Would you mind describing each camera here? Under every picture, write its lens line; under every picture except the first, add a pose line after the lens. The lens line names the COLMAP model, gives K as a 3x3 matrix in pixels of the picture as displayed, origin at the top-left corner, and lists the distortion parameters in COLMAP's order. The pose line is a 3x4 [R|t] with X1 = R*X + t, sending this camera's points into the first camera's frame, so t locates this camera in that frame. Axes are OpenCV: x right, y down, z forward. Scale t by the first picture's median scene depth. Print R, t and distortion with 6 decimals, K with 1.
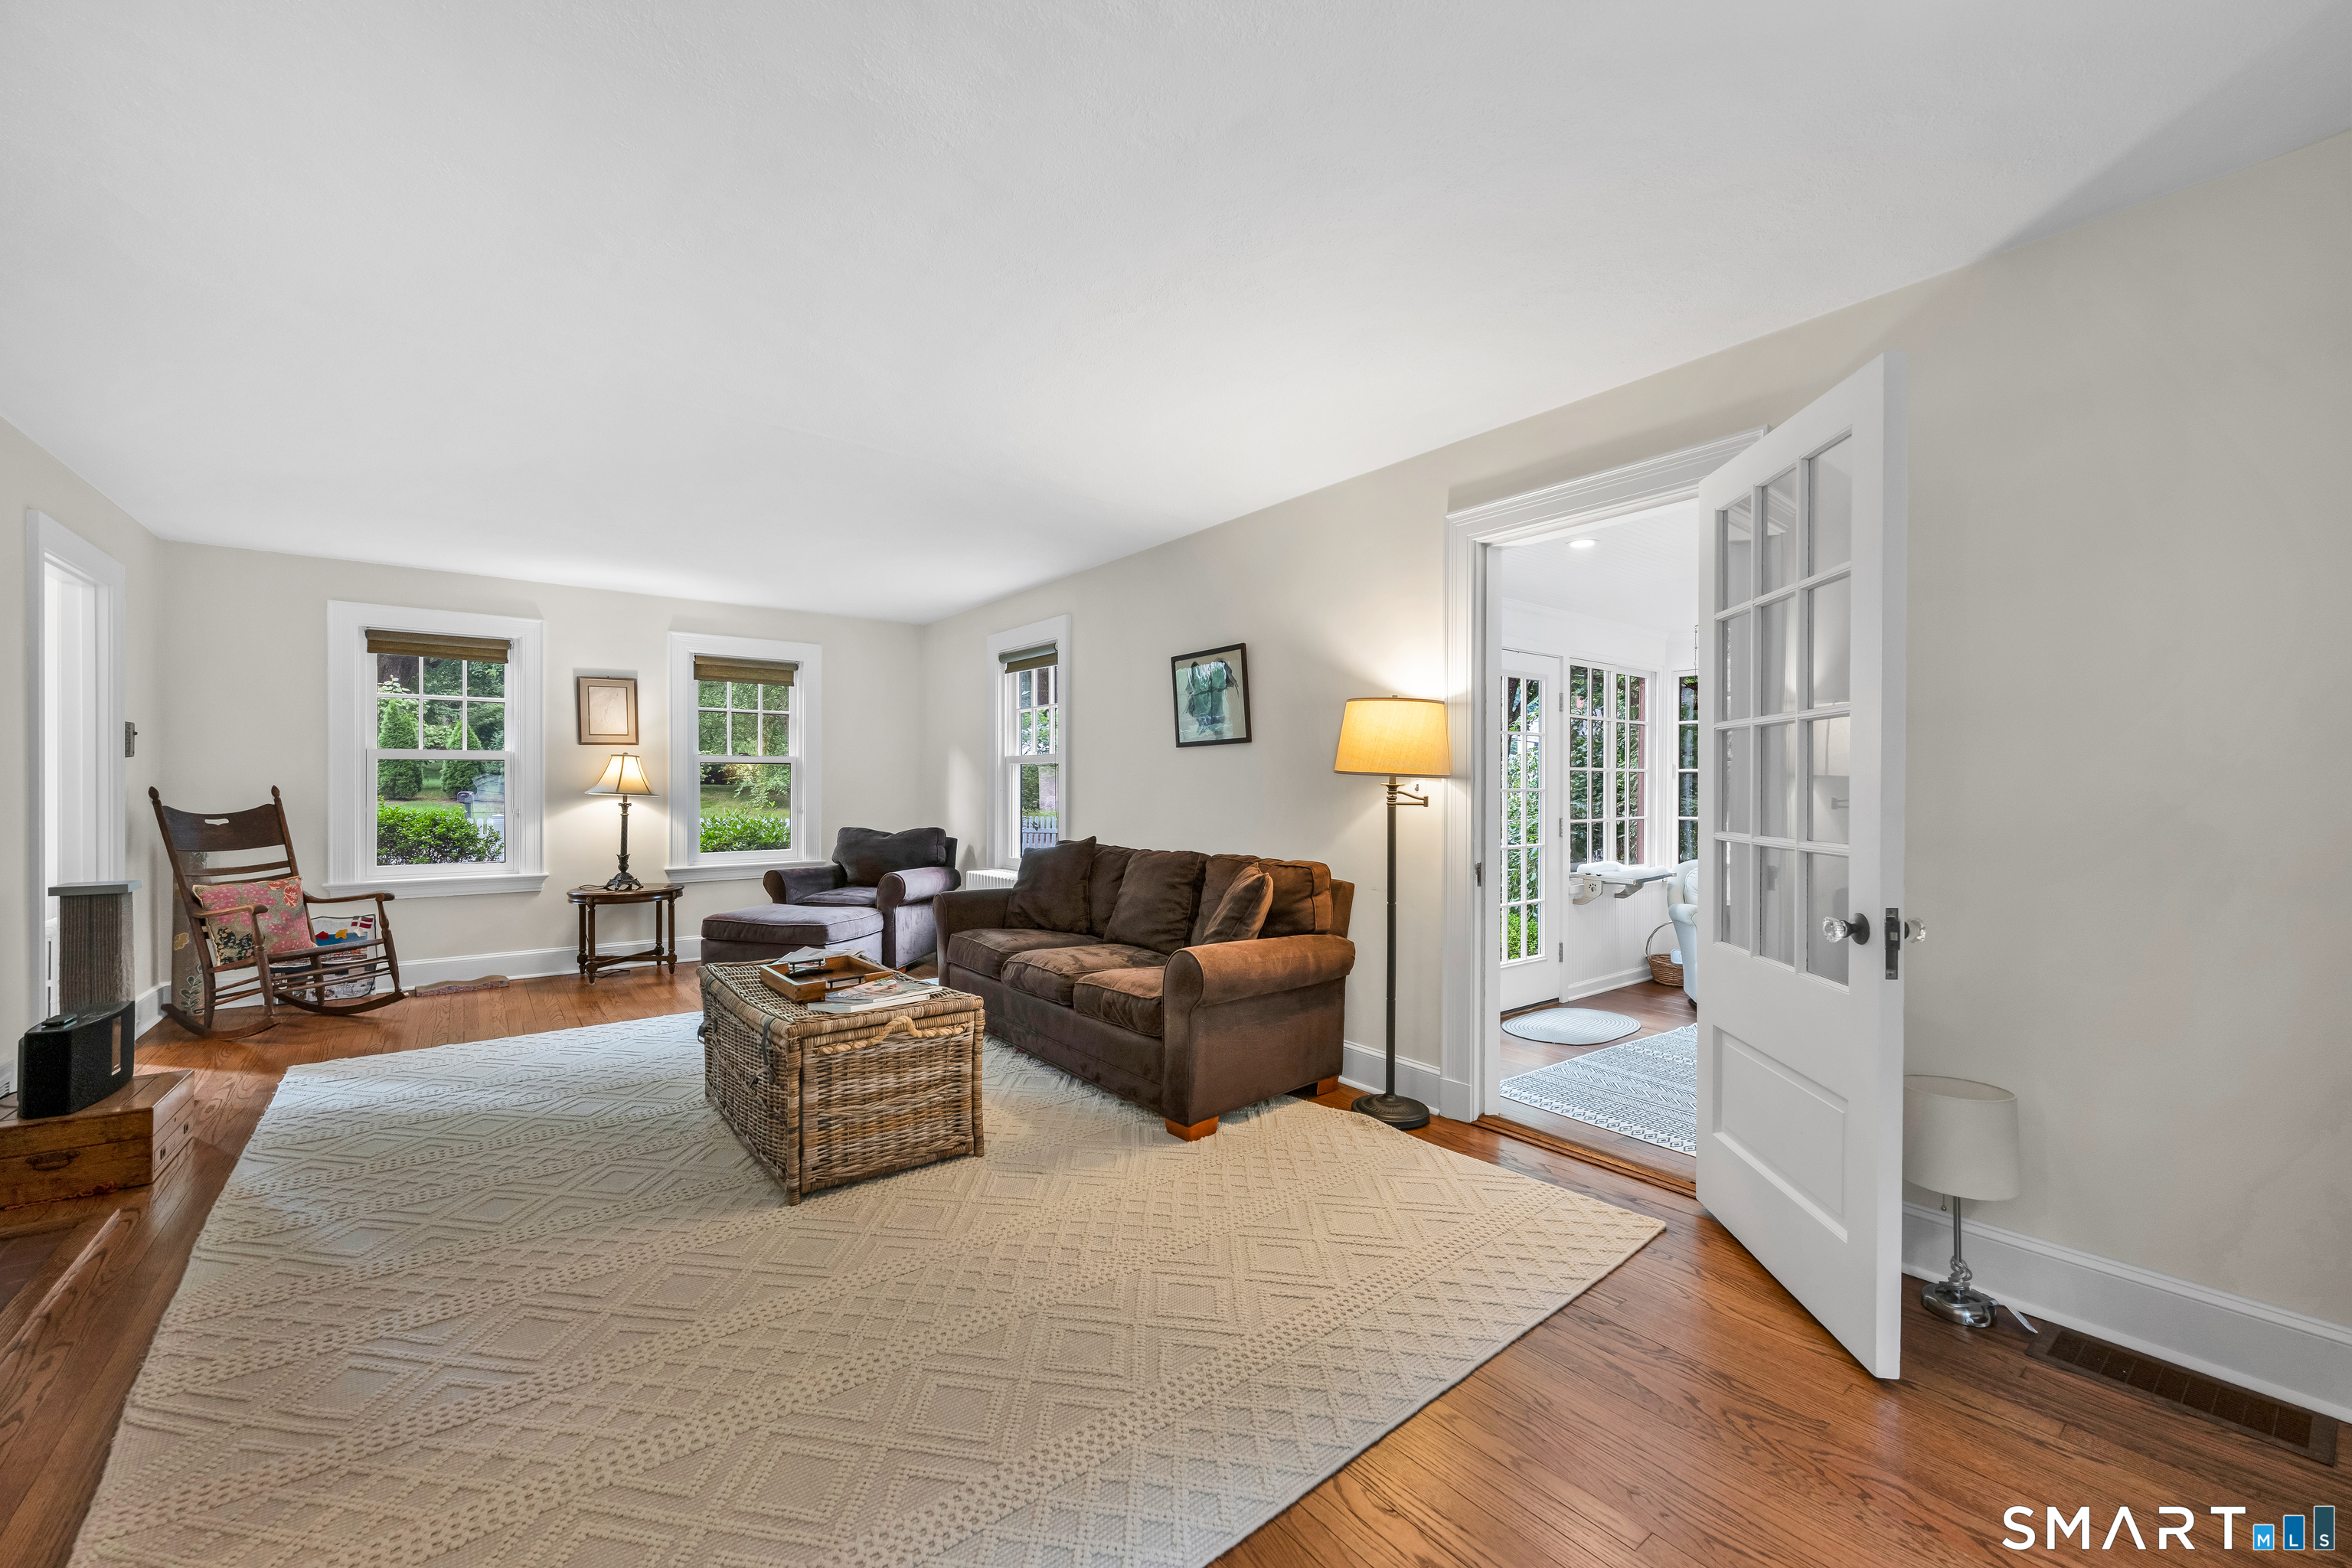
lens RADIAL K [[951.3, 0, 1187.0], [0, 951.3, 788.7], [0, 0, 1]] dist [-0.000707, 0.000016]
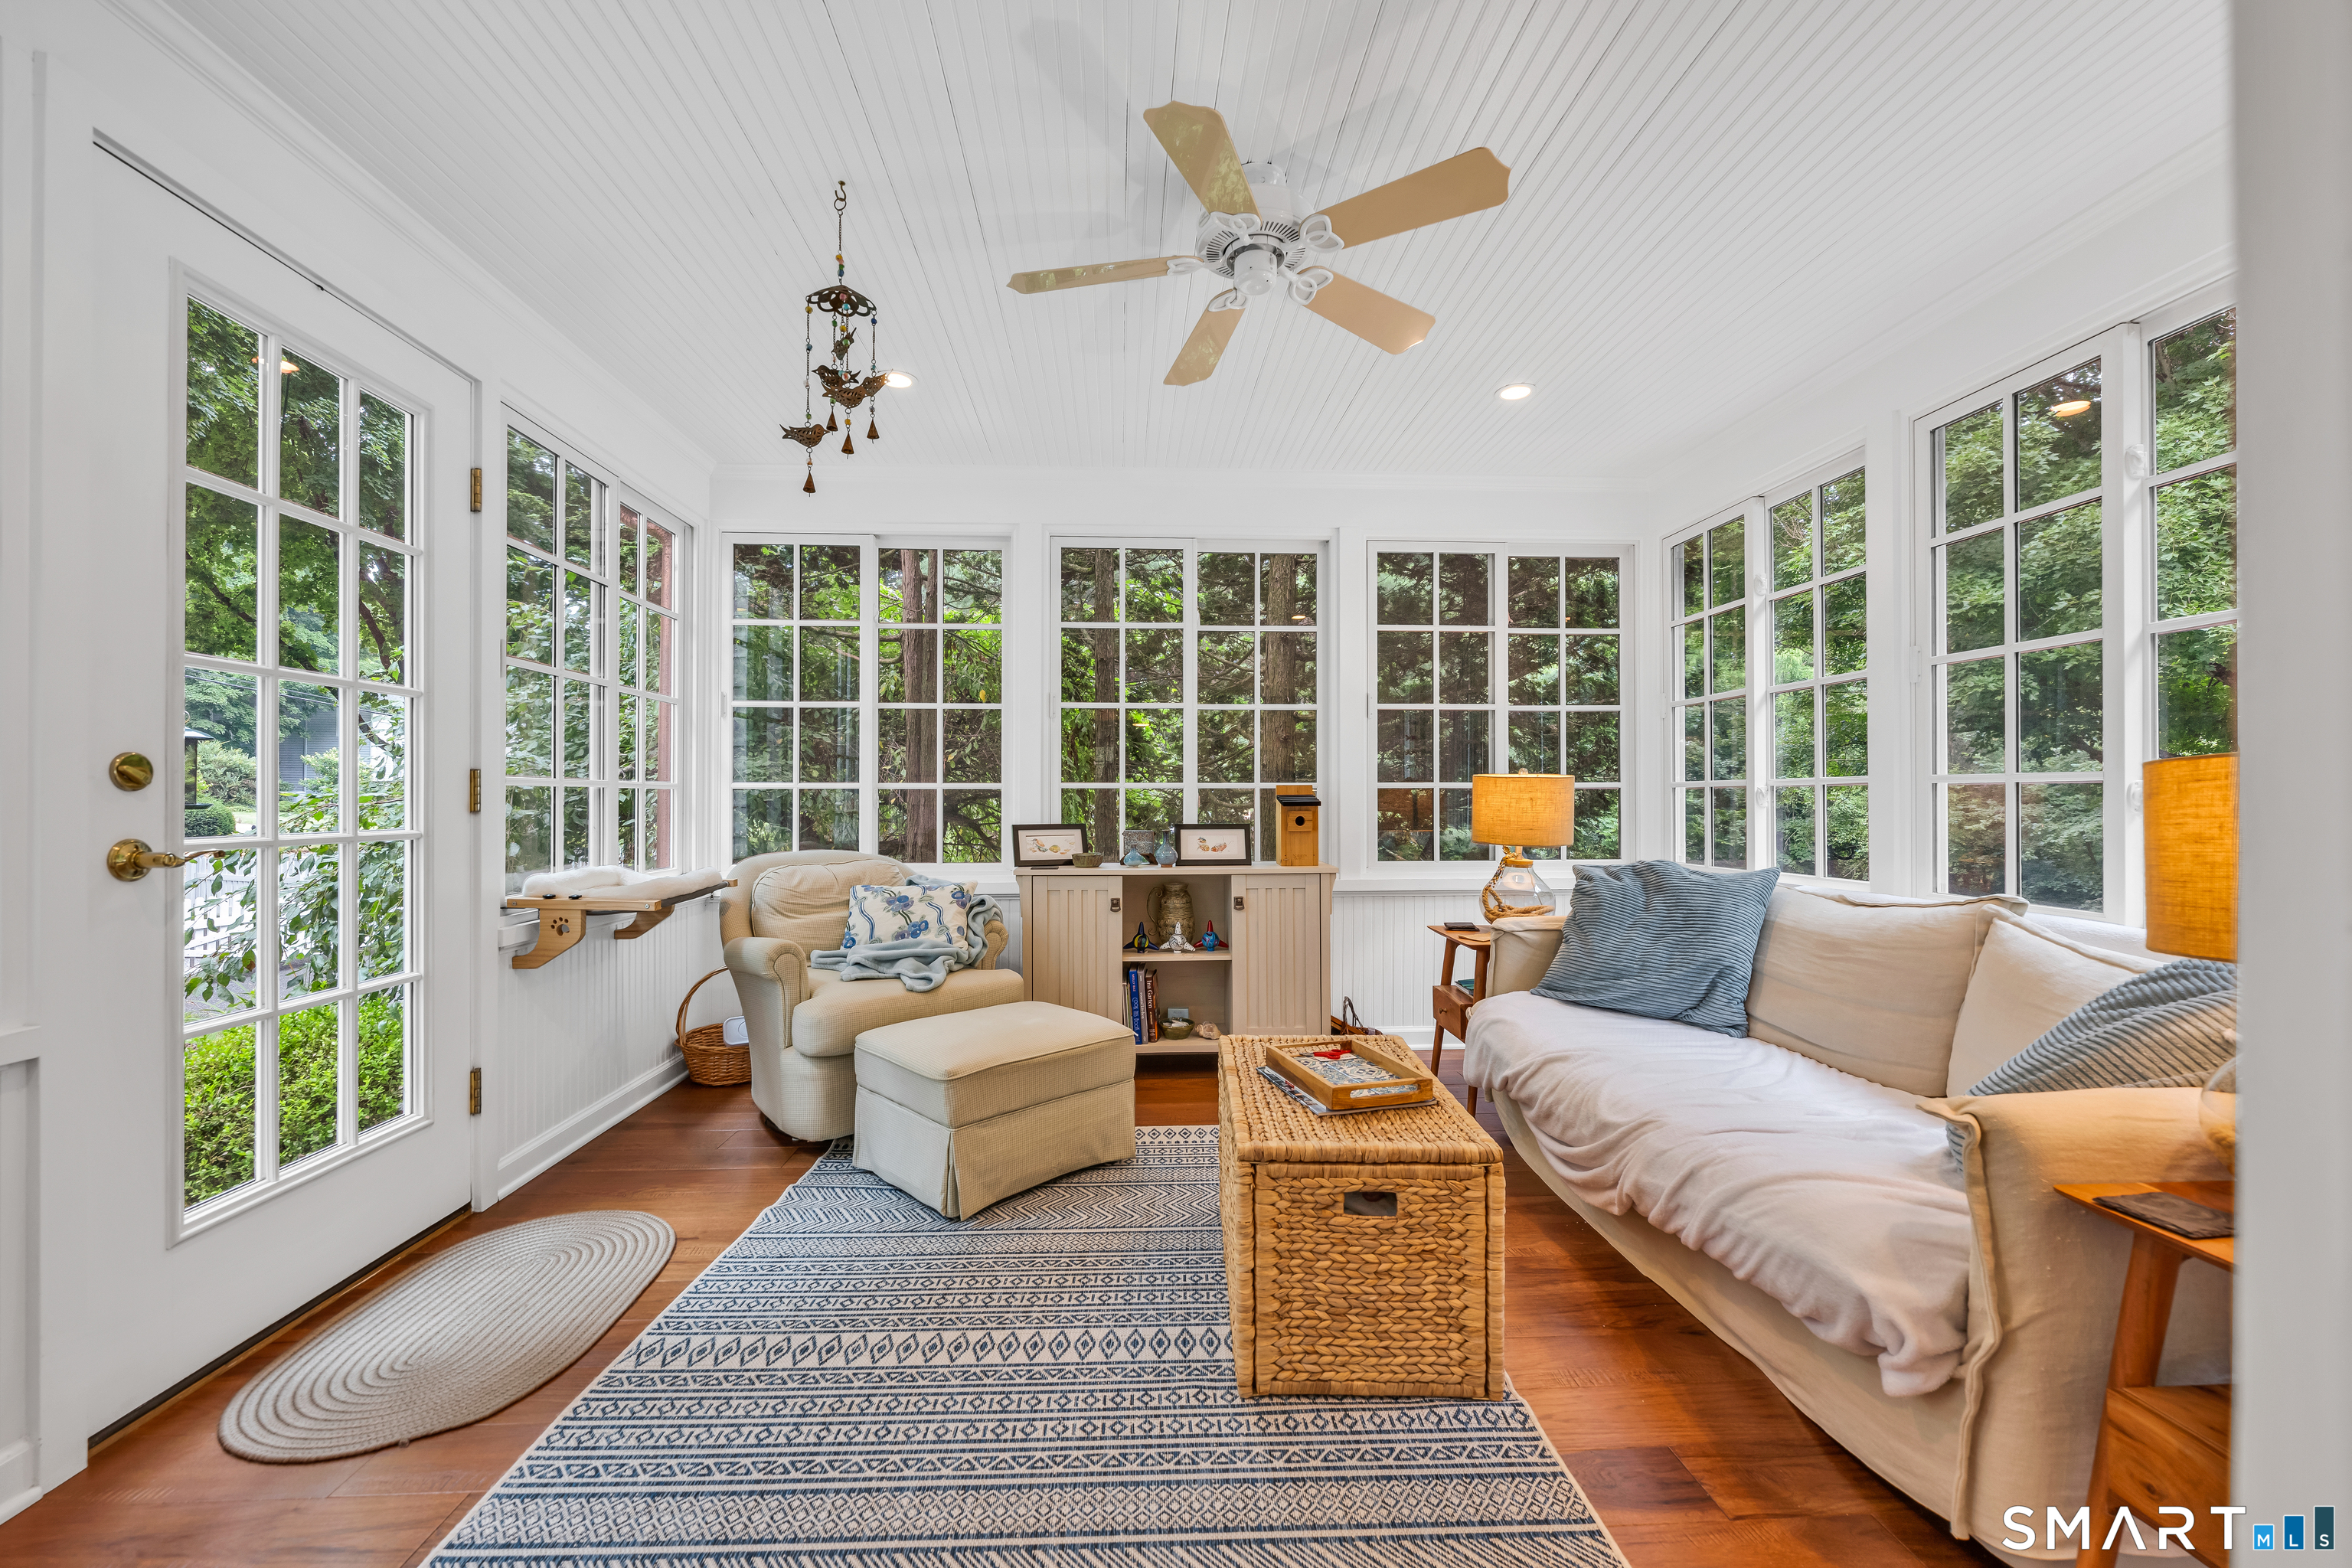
lens RADIAL K [[951.3, 0, 1187.0], [0, 951.3, 788.7], [0, 0, 1]] dist [-0.000707, 0.000016]
pose [[0.577693, -0.005109, 0.816238, 0.218532], [0.009706, 0.999953, -0.000610, 0.039159], [-0.816196, 0.008274, 0.577715, 0.470508]]
